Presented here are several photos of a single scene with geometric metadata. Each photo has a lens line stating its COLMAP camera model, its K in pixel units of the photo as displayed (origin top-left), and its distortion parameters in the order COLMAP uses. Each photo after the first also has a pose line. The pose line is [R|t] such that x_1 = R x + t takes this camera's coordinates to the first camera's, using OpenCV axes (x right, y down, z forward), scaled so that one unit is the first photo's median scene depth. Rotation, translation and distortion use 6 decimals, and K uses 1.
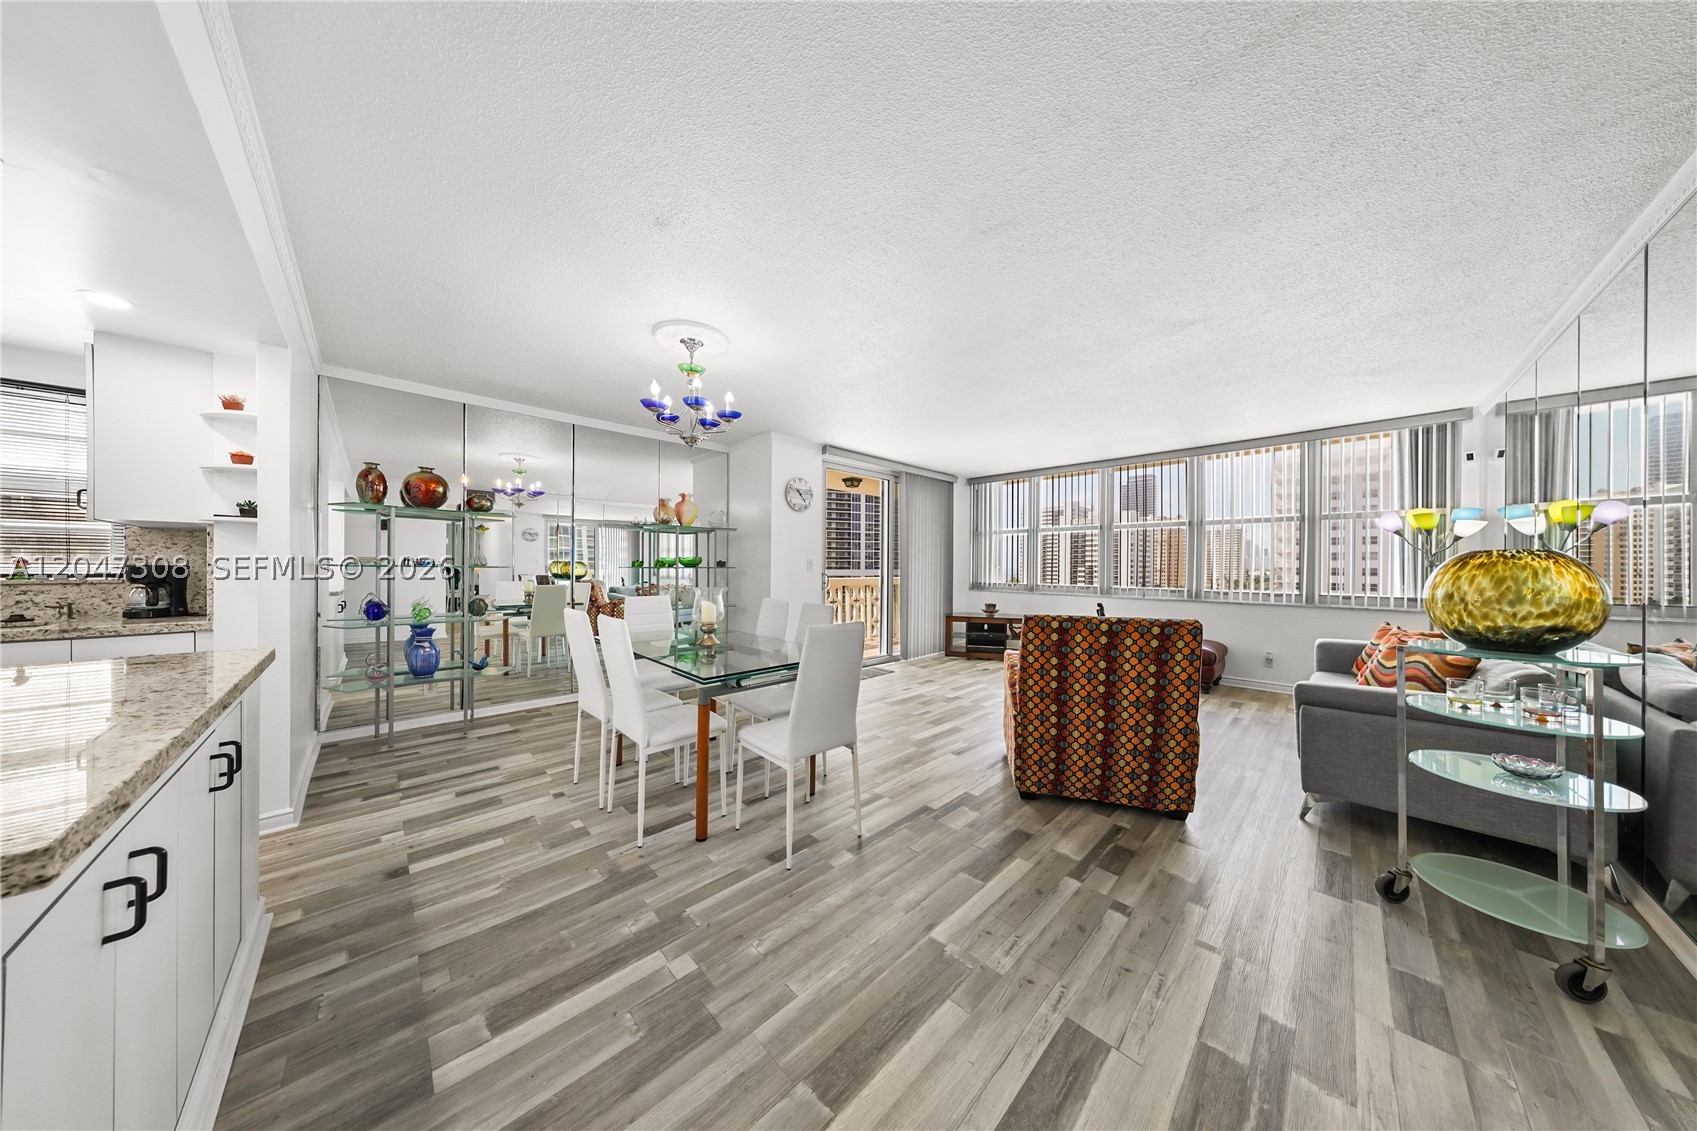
lens RADIAL K [[486.3, 0, 848.2], [0, 486.3, 566.6], [0, 0, 1]] dist [-0.001592, -0.000021]
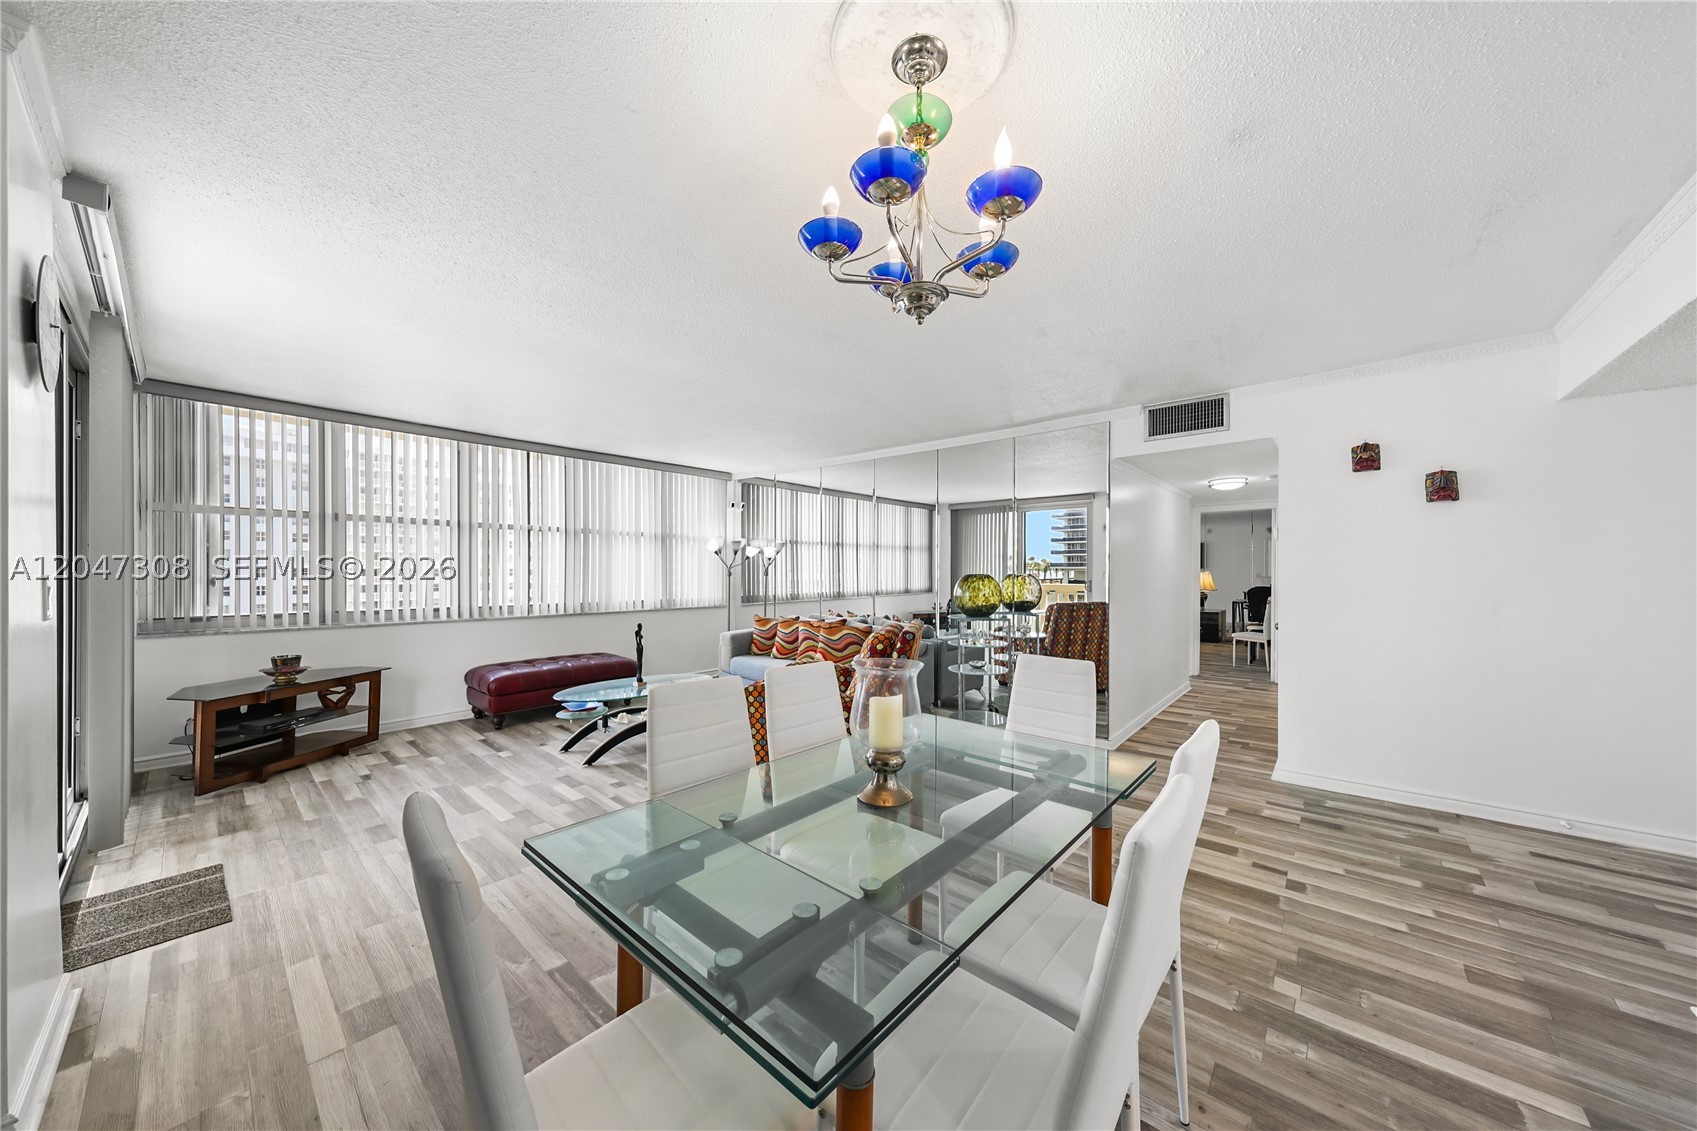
lens RADIAL K [[570.0, 0, 848.2], [0, 570.0, 570.6], [0, 0, 1]] dist [0.000666, -0.000308]
pose [[-0.084425, -0.007325, 0.996403, -0.889275], [-0.001885, 0.999972, 0.007191, -0.046084], [-0.996428, -0.001271, -0.084436, 1.233418]]
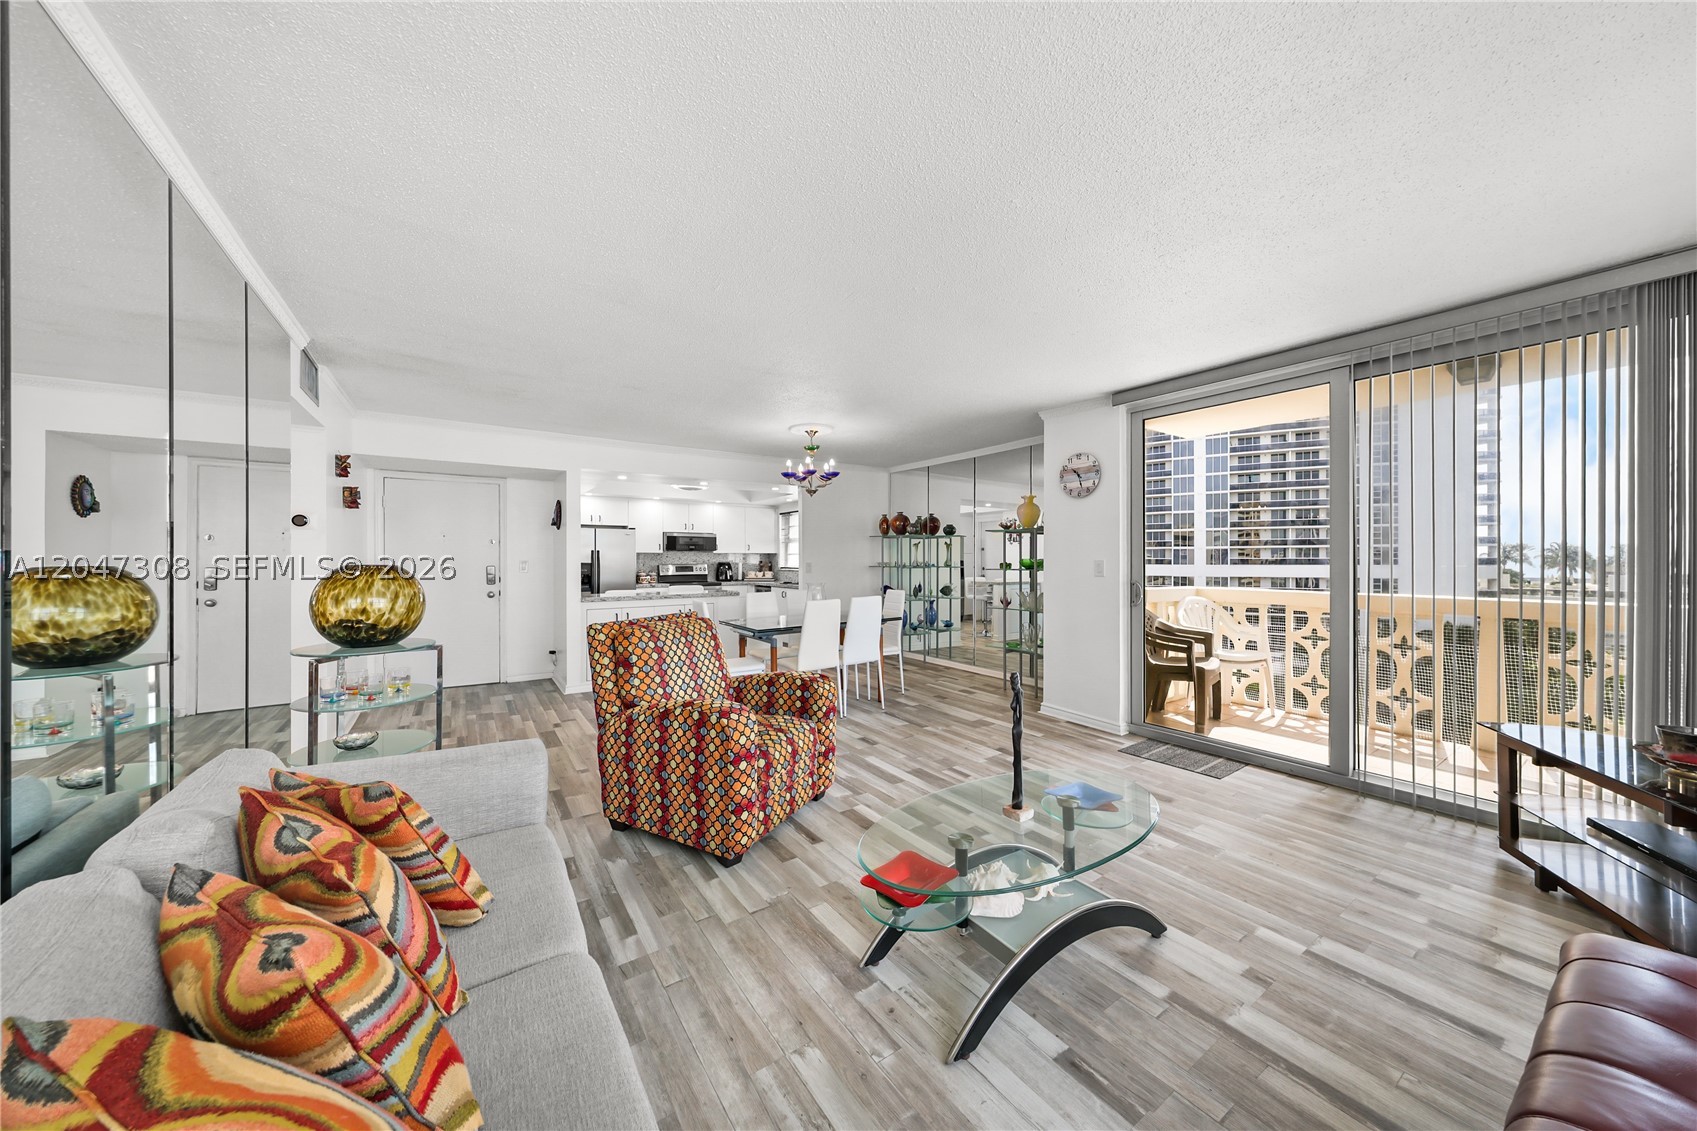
lens RADIAL K [[570.0, 0, 847.2], [0, 570.0, 559.8], [0, 0, 1]] dist [0.000666, -0.000308]
pose [[-0.179338, -0.003631, -0.983781, 1.709339], [0.000740, 0.999992, -0.003826, -0.026917], [0.983787, -0.001414, -0.179334, 1.632351]]
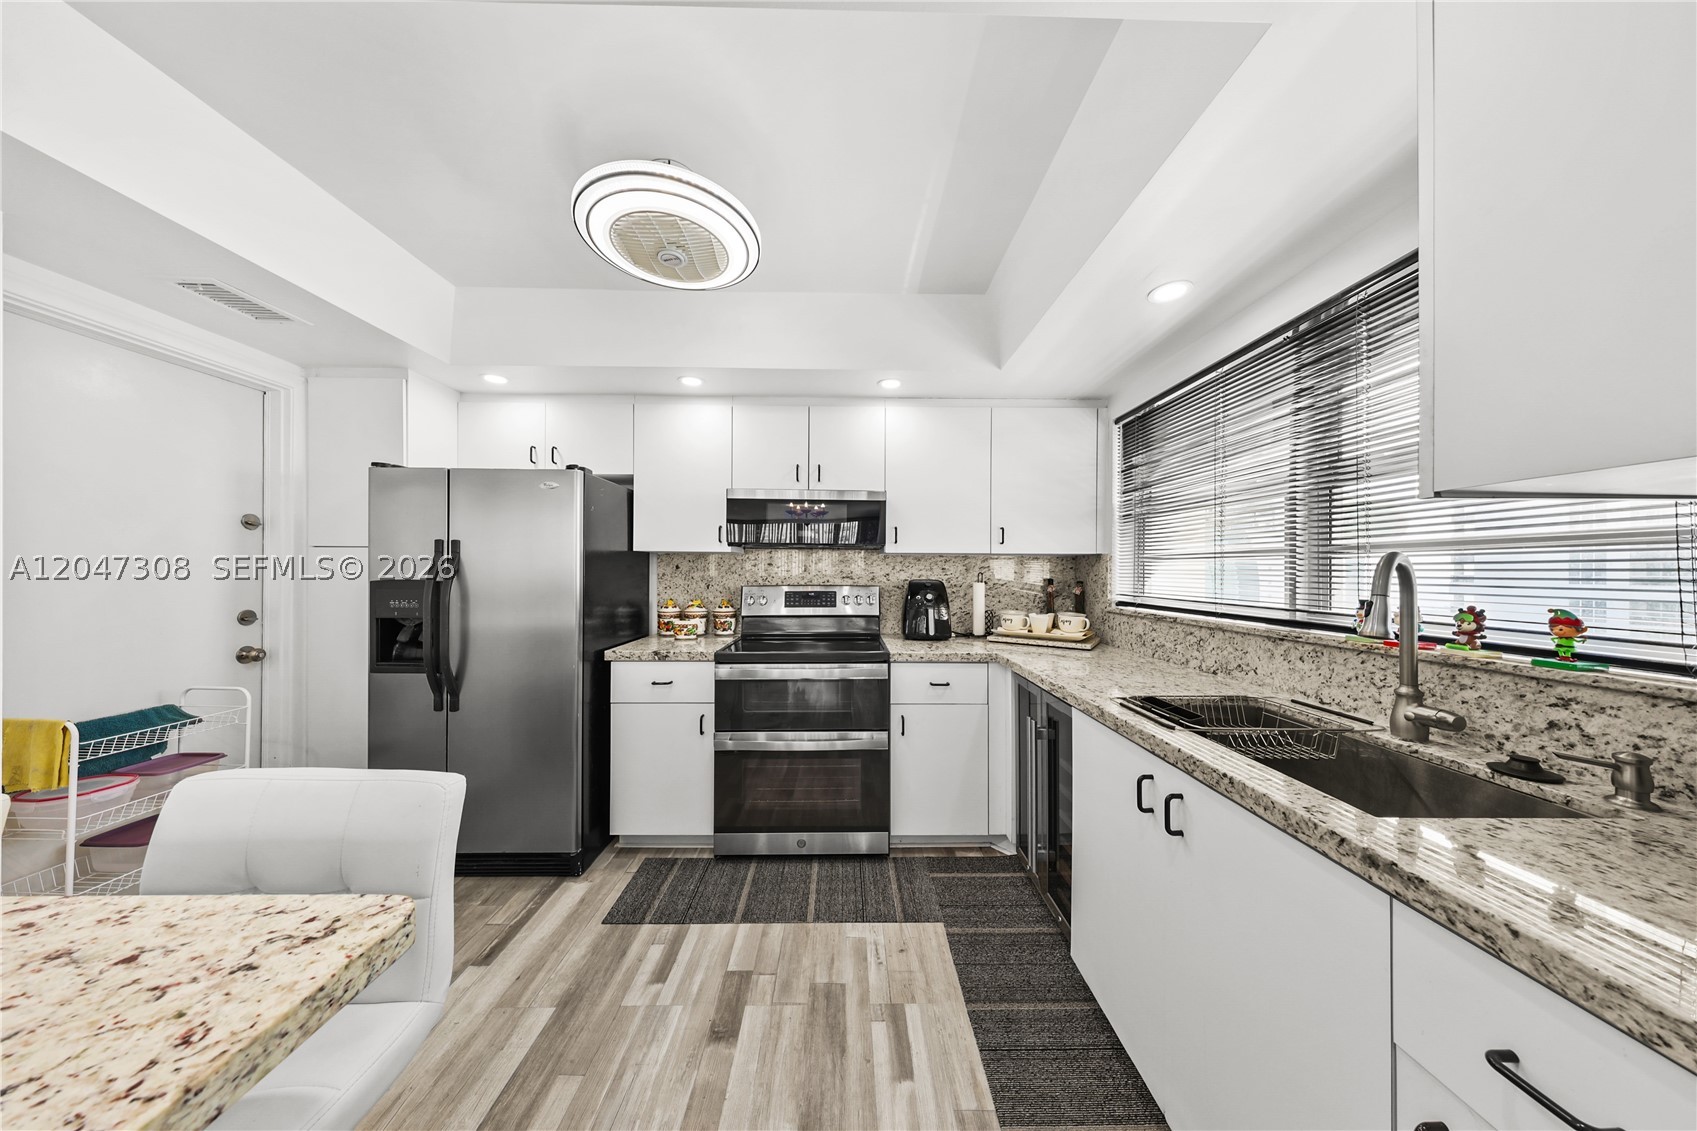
lens RADIAL K [[511.1, 0, 853.3], [0, 511.1, 569.0], [0, 0, 1]] dist [0.001377, 0.000009]
pose [[-0.690137, -0.012231, -0.723576, -0.938966], [-0.010299, 0.999922, -0.007080, -0.041747], [0.723606, 0.002566, -0.690209, 0.809509]]
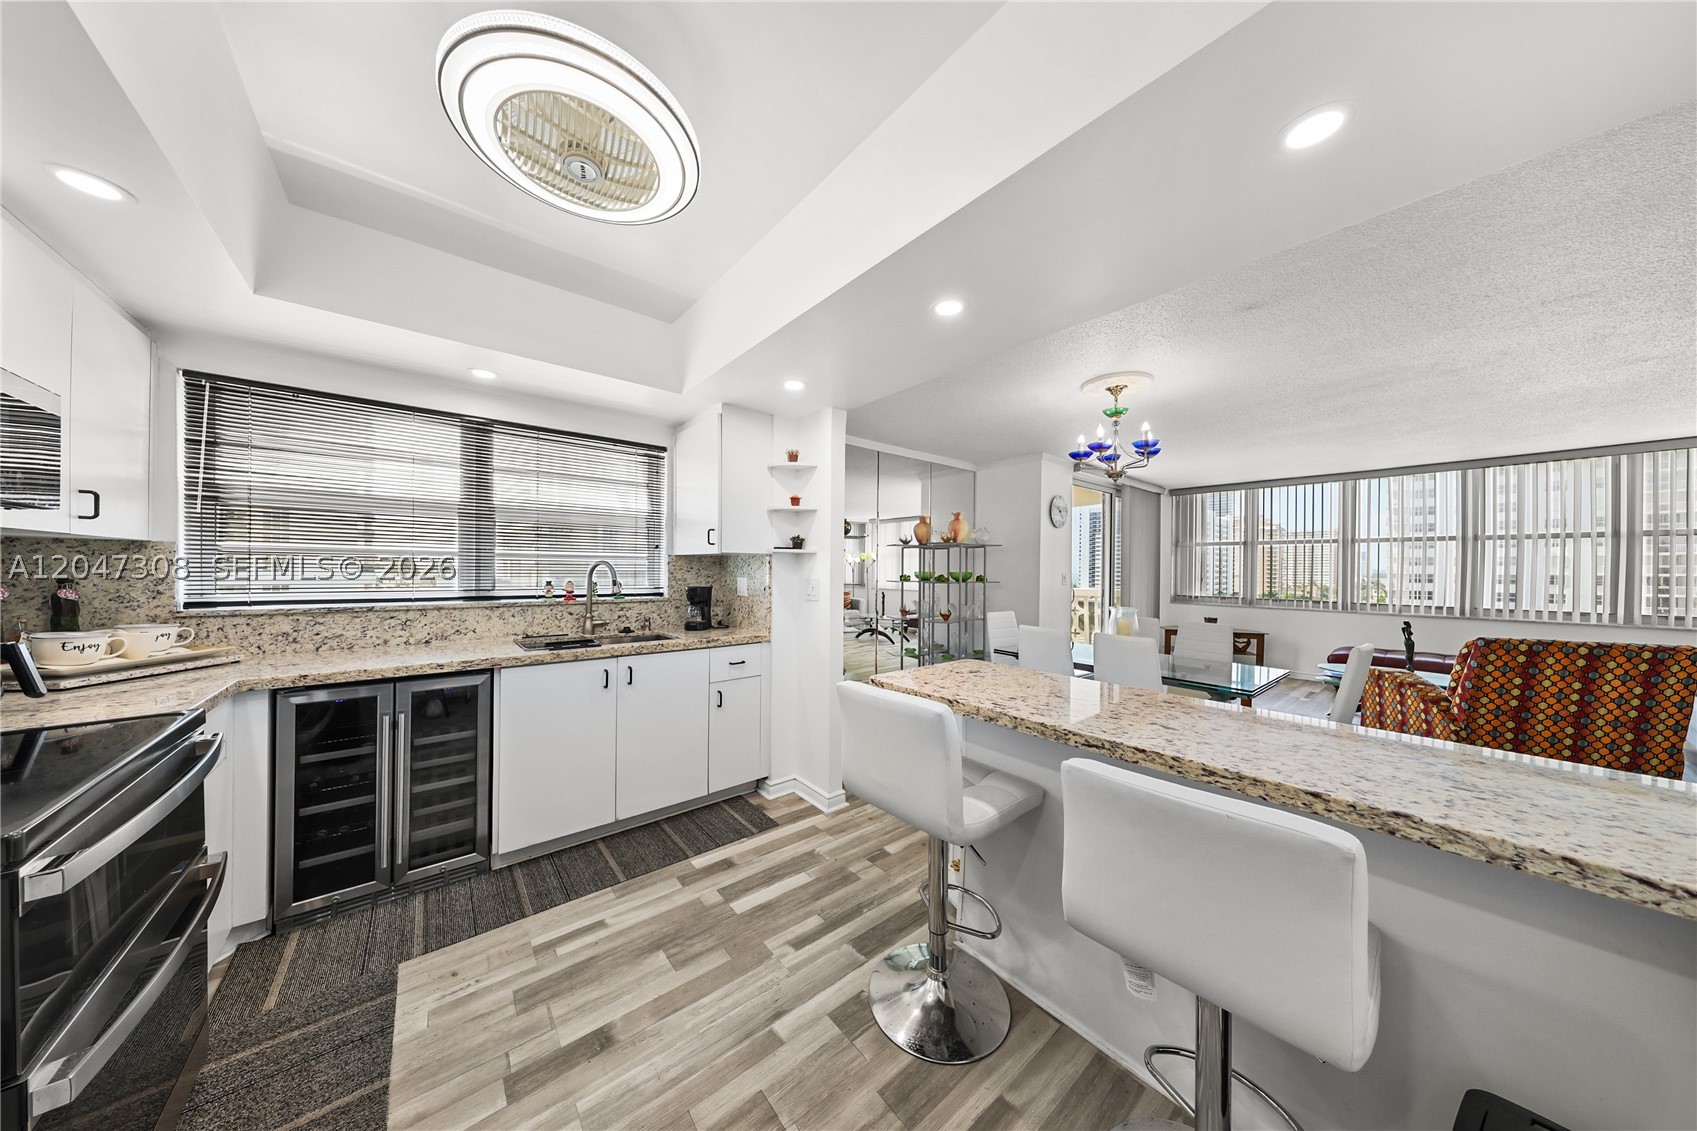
lens RADIAL K [[511.1, 0, 844.2], [0, 511.1, 570.0], [0, 0, 1]] dist [0.001377, 0.000009]
pose [[0.996425, 0.003606, -0.084404, -0.945830], [-0.003605, 0.999993, 0.000171, -0.045937], [0.084405, 0.000134, 0.996432, -0.251827]]
